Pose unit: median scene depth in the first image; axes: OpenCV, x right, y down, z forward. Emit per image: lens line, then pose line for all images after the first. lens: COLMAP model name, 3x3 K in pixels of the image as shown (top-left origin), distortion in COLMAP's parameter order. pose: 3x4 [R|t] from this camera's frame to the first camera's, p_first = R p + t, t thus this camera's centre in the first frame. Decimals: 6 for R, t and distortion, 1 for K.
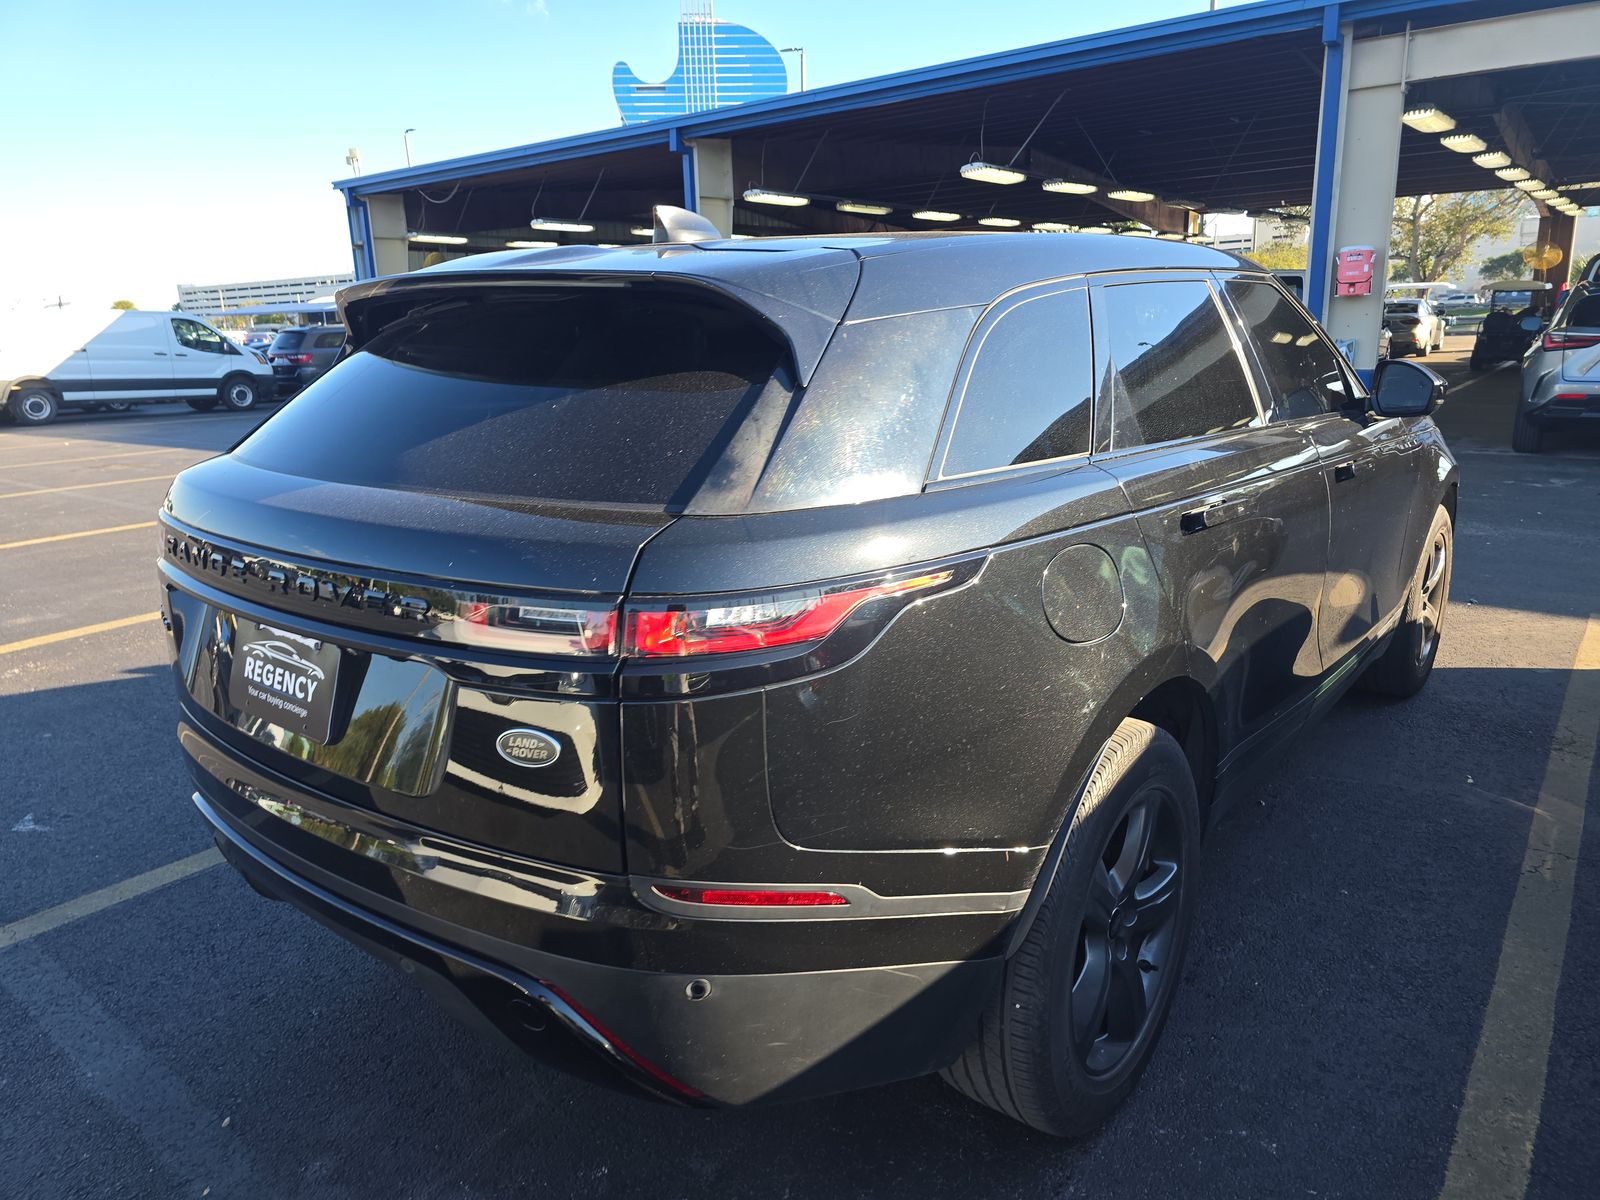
lens RADIAL K [[1082.7, 0, 796.0], [0, 1082.7, 599.7], [0, 0, 1]] dist [0.053447, -0.050719]
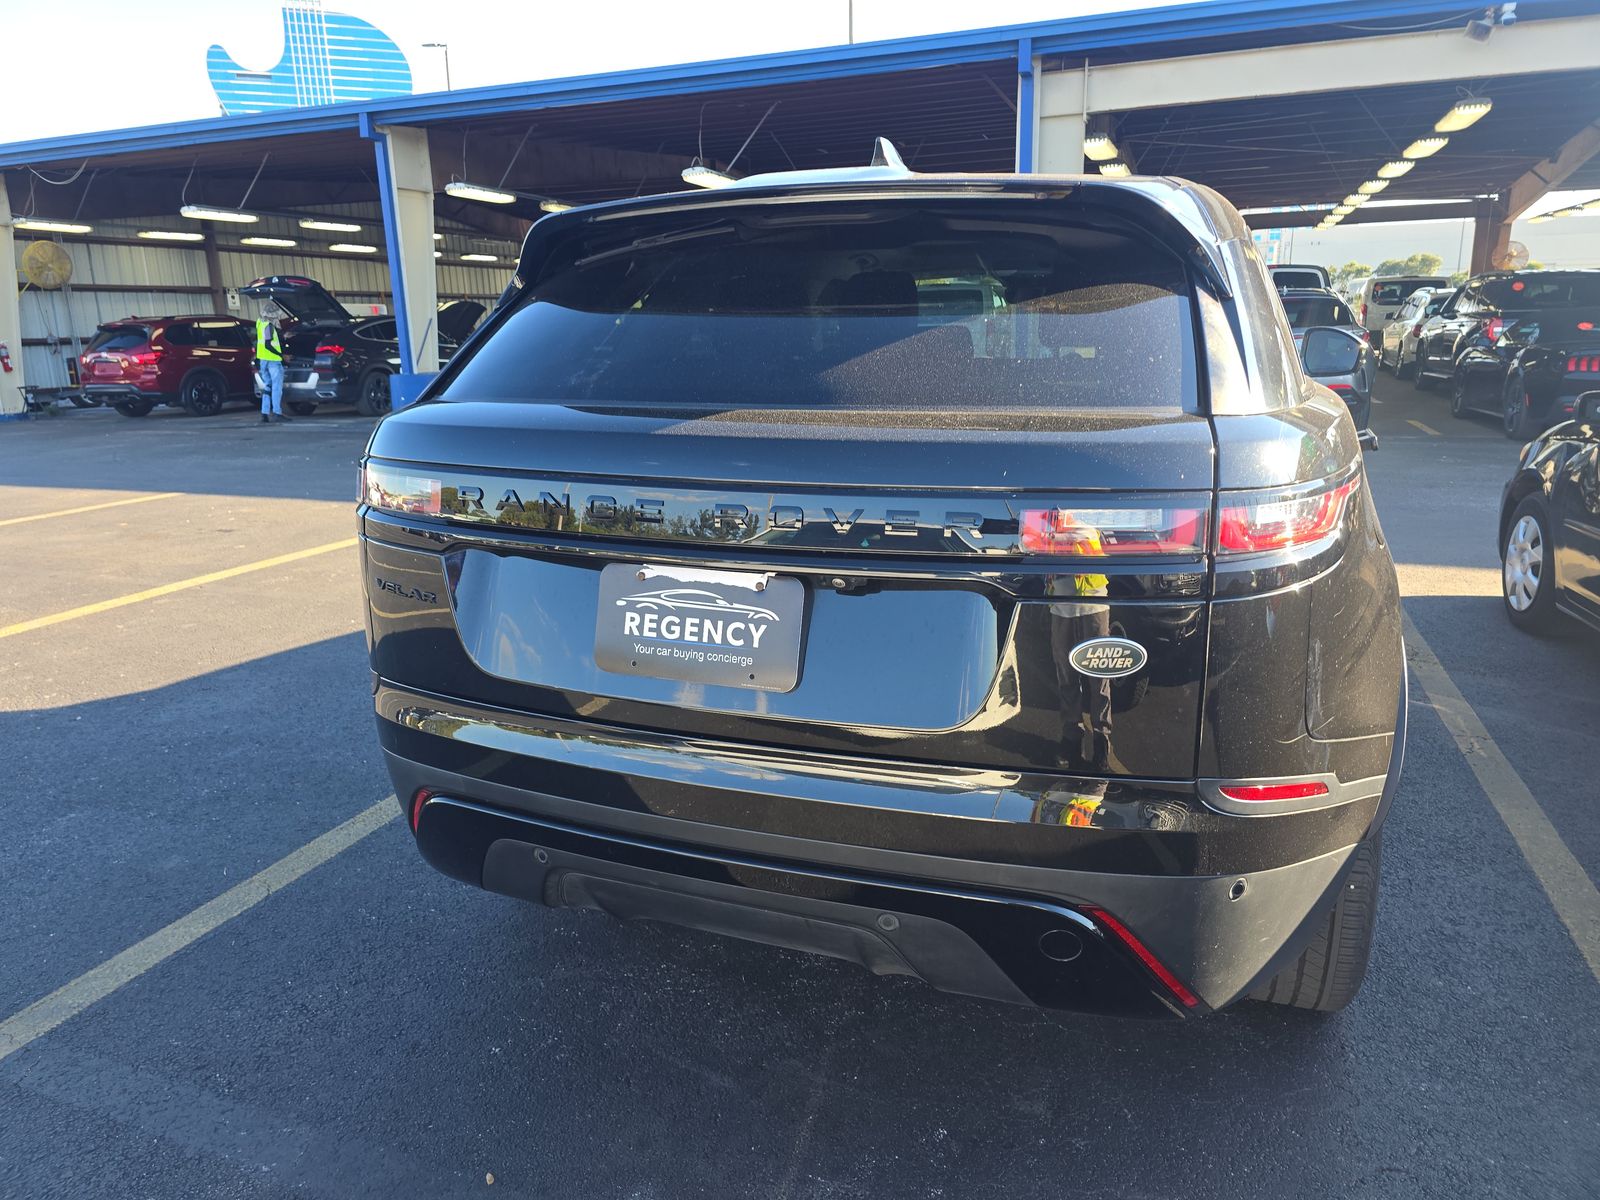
lens RADIAL K [[1082.7, 0, 796.0], [0, 1082.7, 599.7], [0, 0, 1]] dist [0.053447, -0.050719]
pose [[0.953055, -0.067853, 0.295098, -0.096429], [0.070910, 0.997483, 0.000343, 0.007953], [-0.294378, 0.020599, 0.955467, 0.019576]]
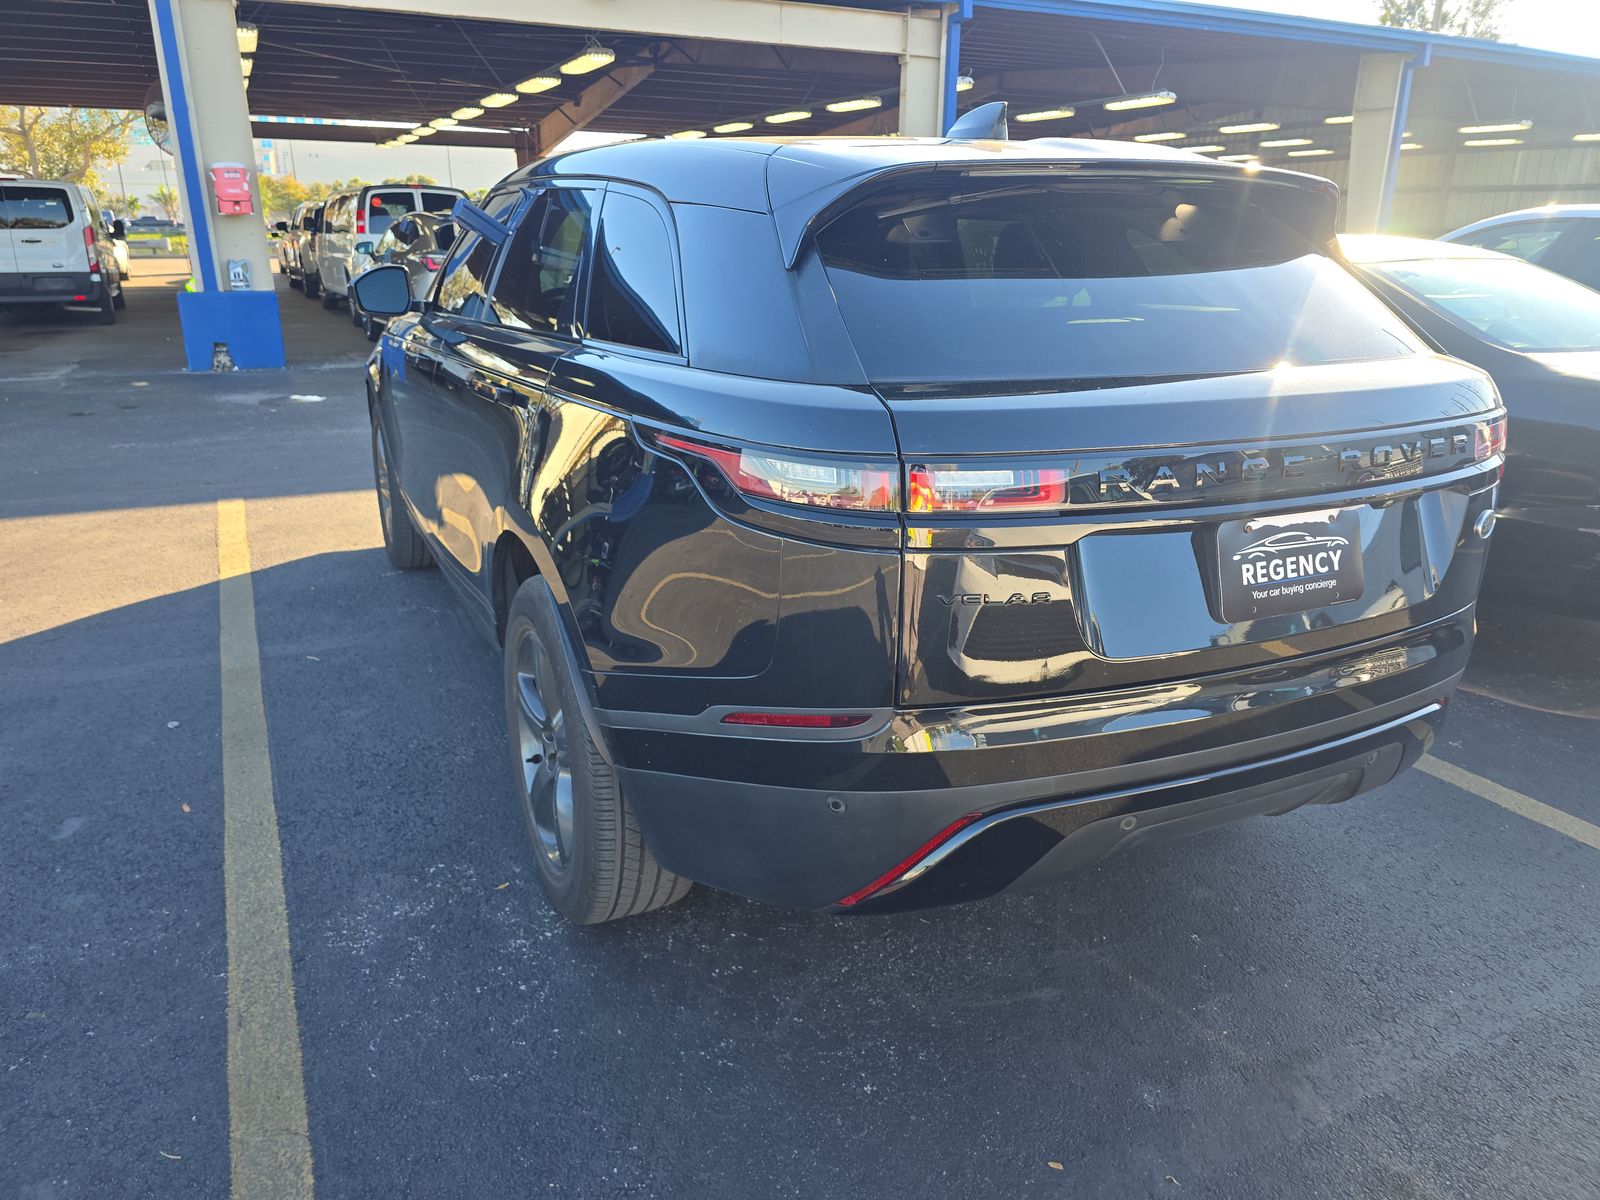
lens RADIAL K [[1082.7, 0, 796.0], [0, 1082.7, 599.7], [0, 0, 1]] dist [0.053447, -0.050719]
pose [[0.427799, -0.262051, 0.865053, -0.229873], [0.207273, 0.959989, 0.188307, -0.027320], [-0.879787, 0.098744, 0.464999, 0.138718]]
